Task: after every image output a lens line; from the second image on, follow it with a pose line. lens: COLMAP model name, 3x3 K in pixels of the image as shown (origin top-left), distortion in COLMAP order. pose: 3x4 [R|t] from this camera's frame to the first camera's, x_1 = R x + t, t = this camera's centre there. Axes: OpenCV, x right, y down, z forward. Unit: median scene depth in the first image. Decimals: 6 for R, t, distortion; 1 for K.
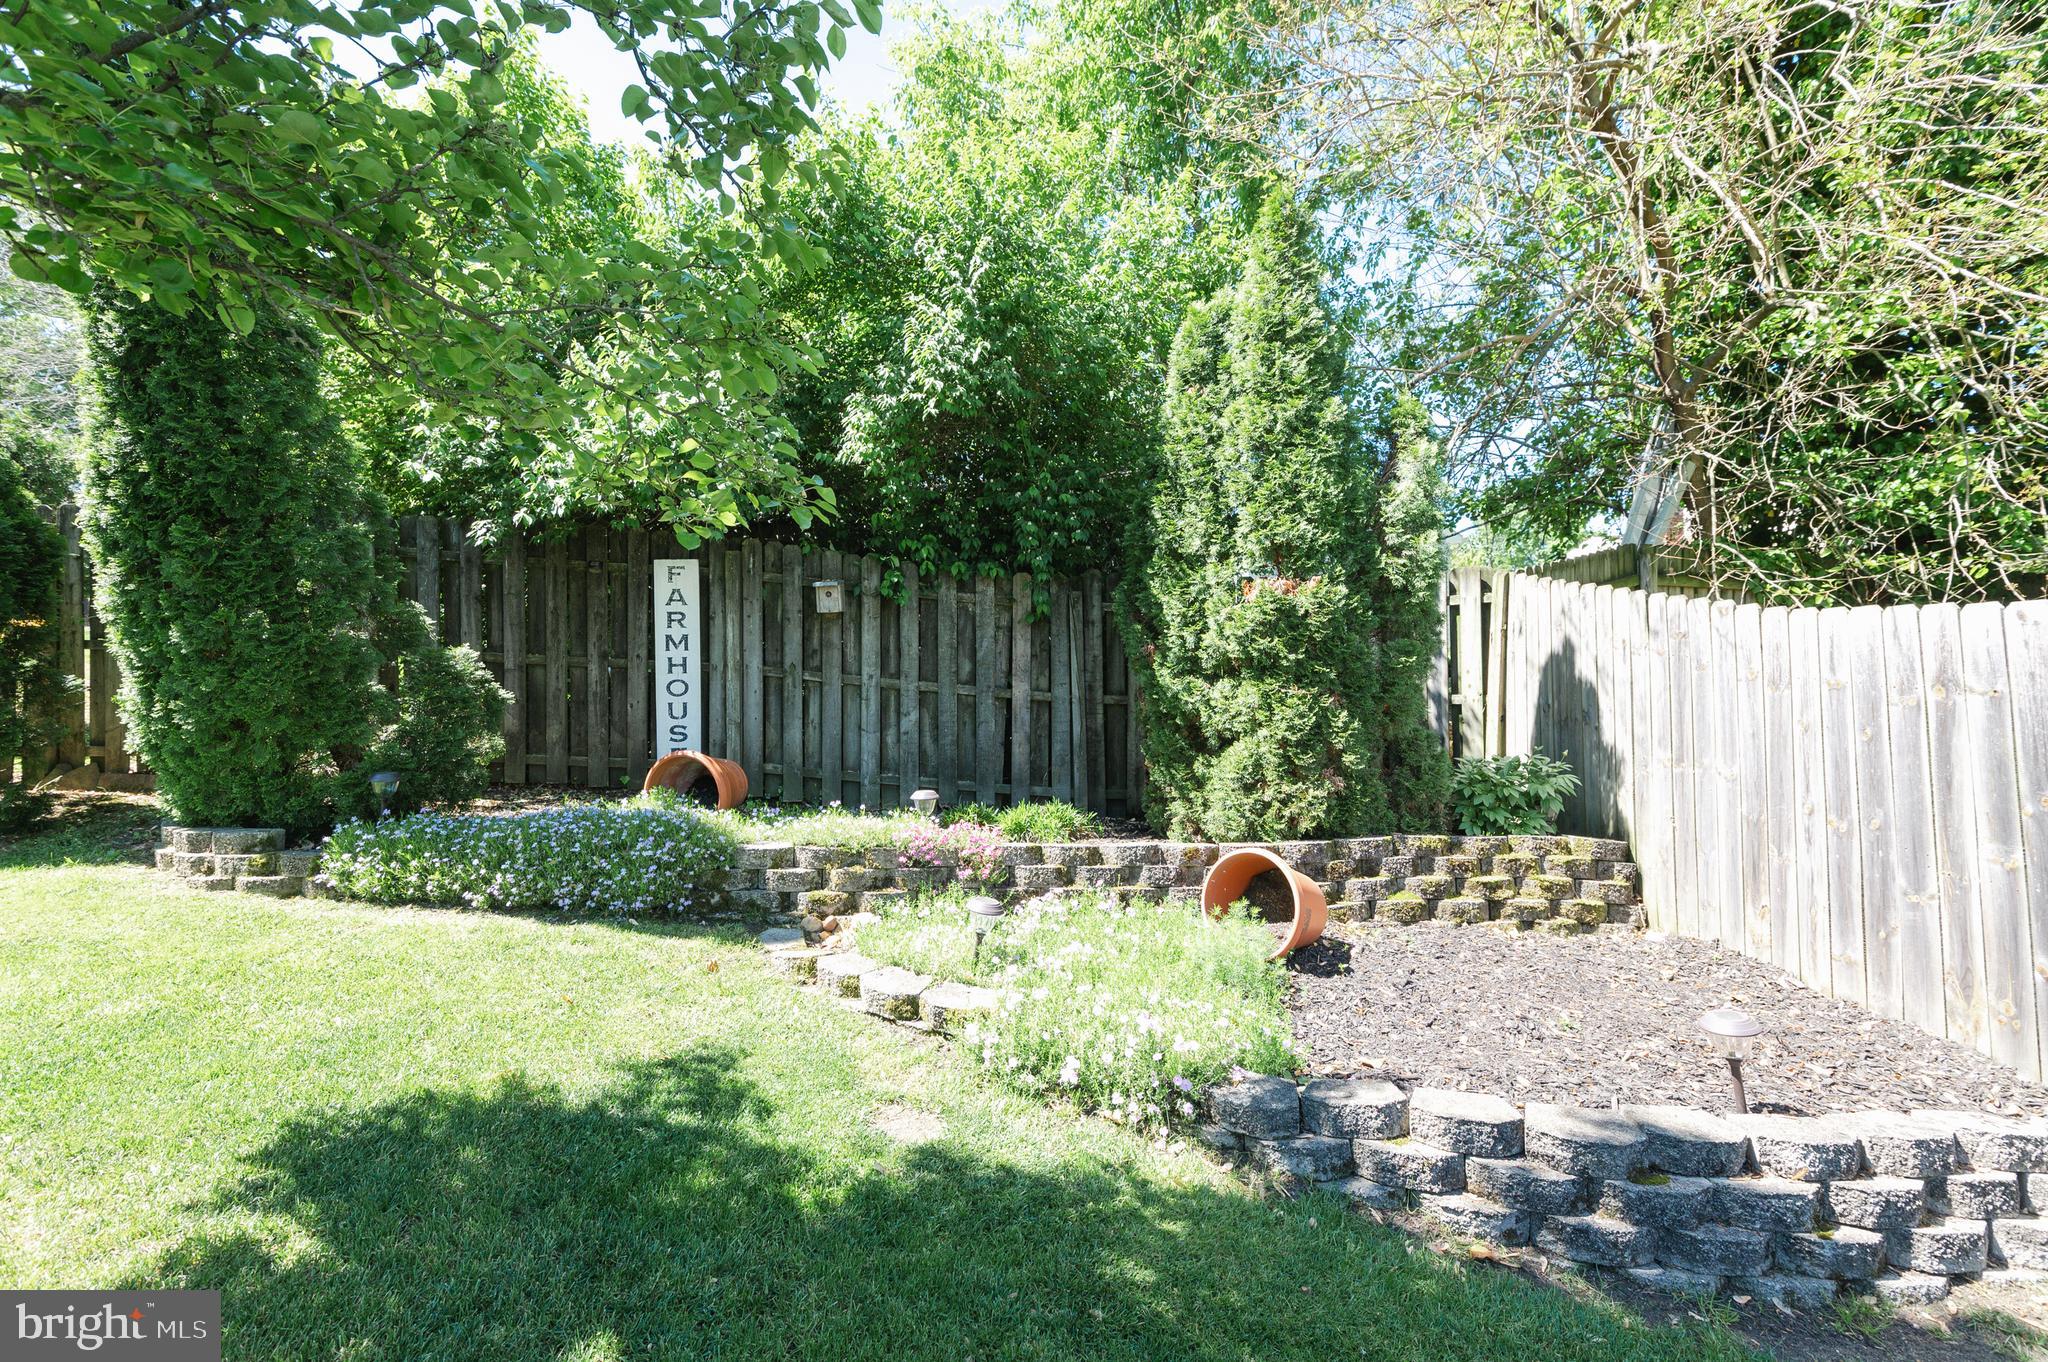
lens RADIAL K [[913.5, 0, 1033.5], [0, 913.5, 672.5], [0, 0, 1]] dist [0.031925, -0.018691]
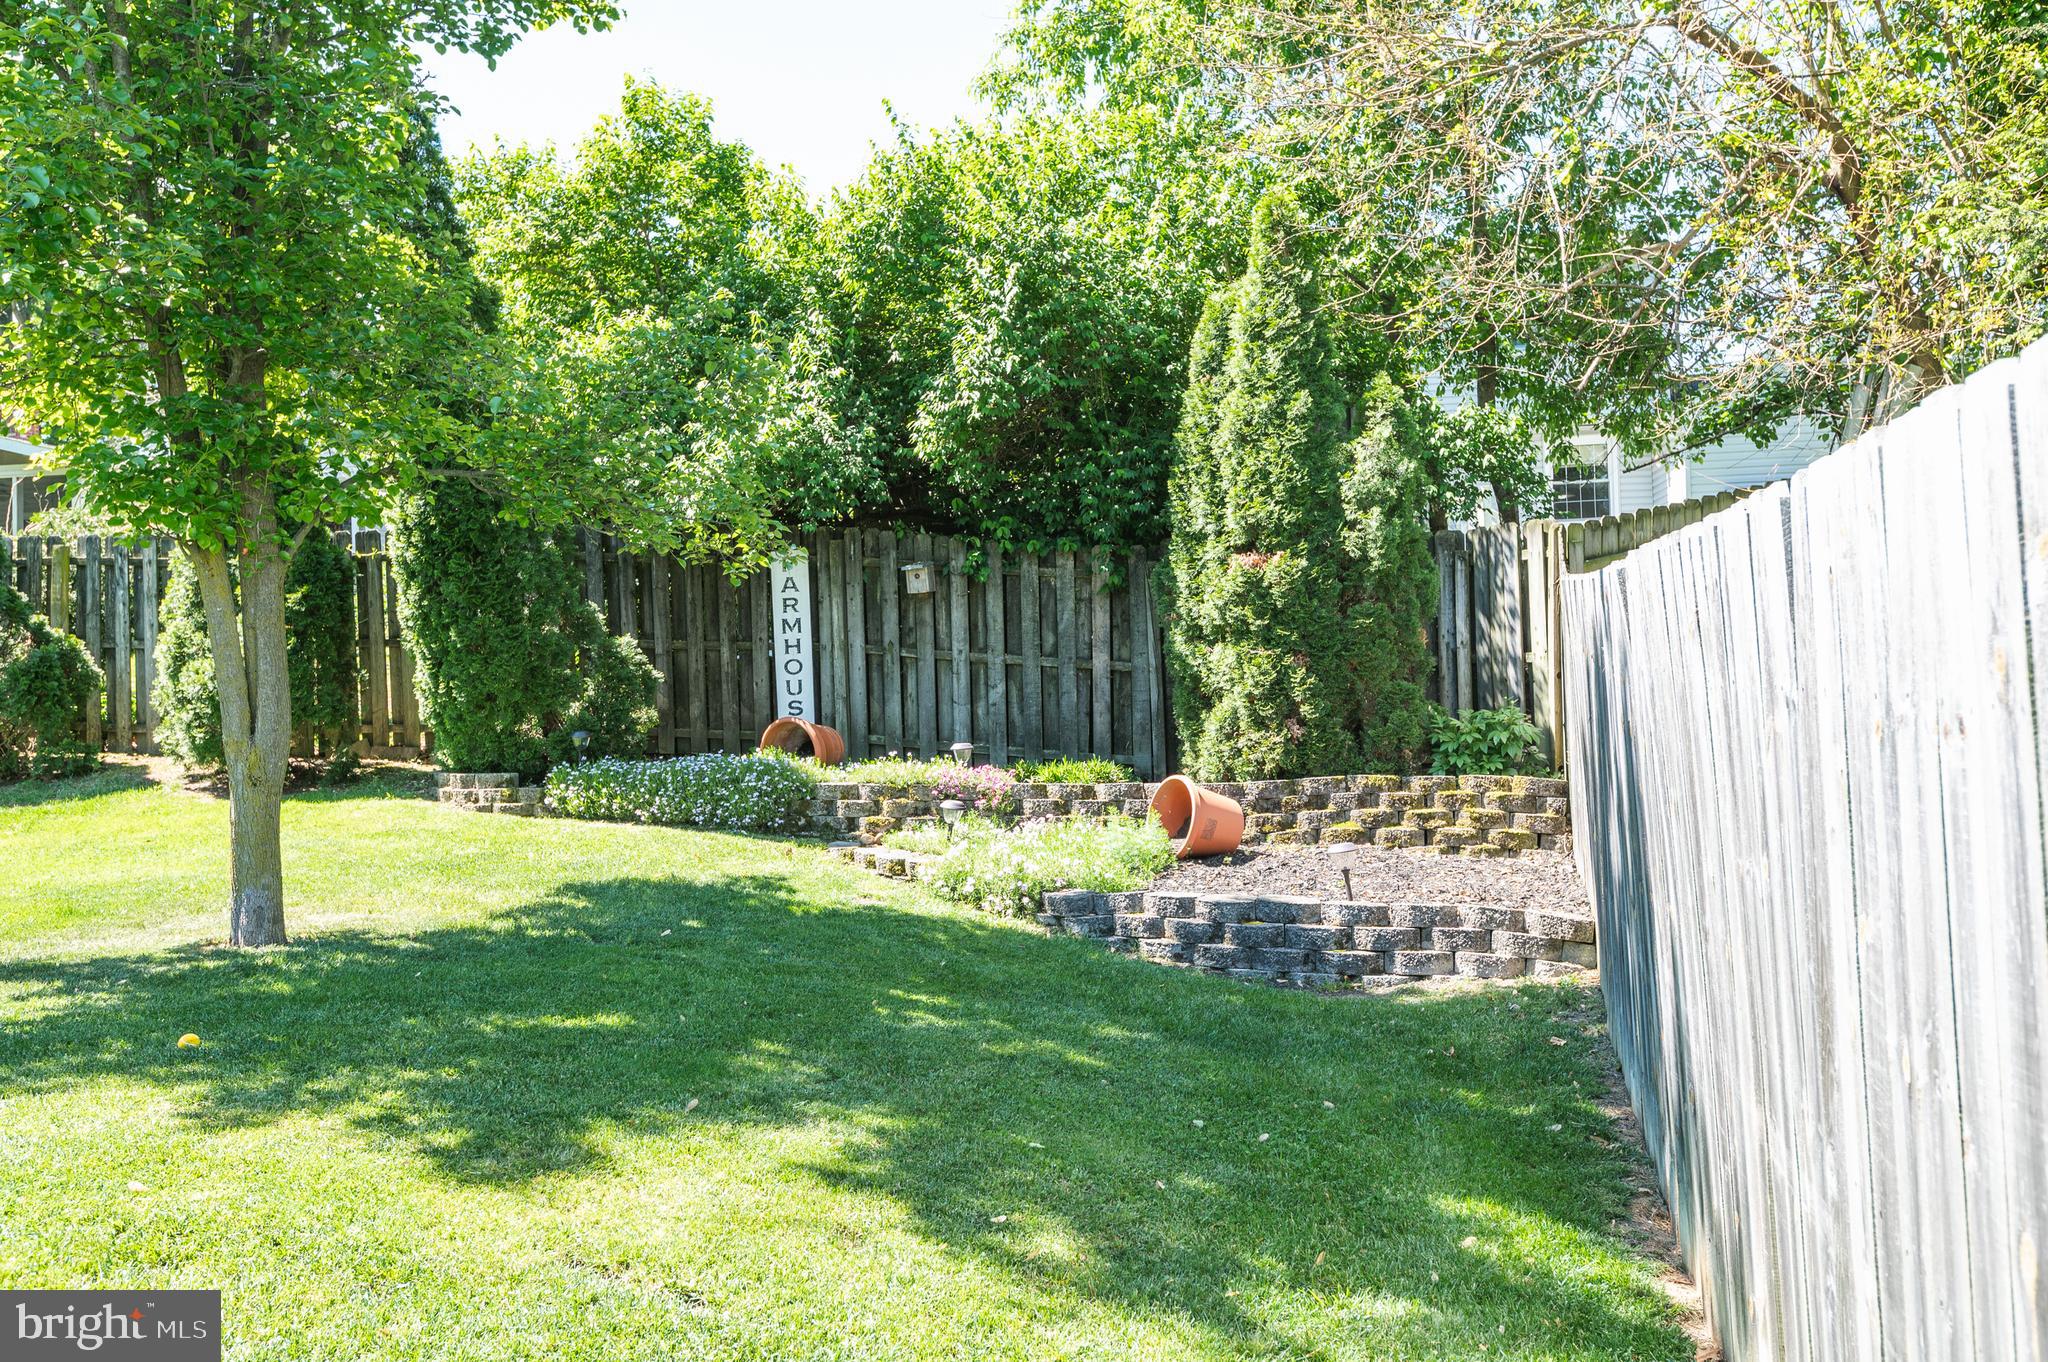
lens RADIAL K [[1661.3, 0, 1024.0], [0, 1661.3, 681.0], [0, 0, 1]] dist [0.013422, 0.005657]
pose [[0.954395, -0.023768, -0.297600, 0.623397], [0.029142, 0.999482, 0.013632, 0.019409], [0.297122, -0.021683, 0.954593, -1.092366]]
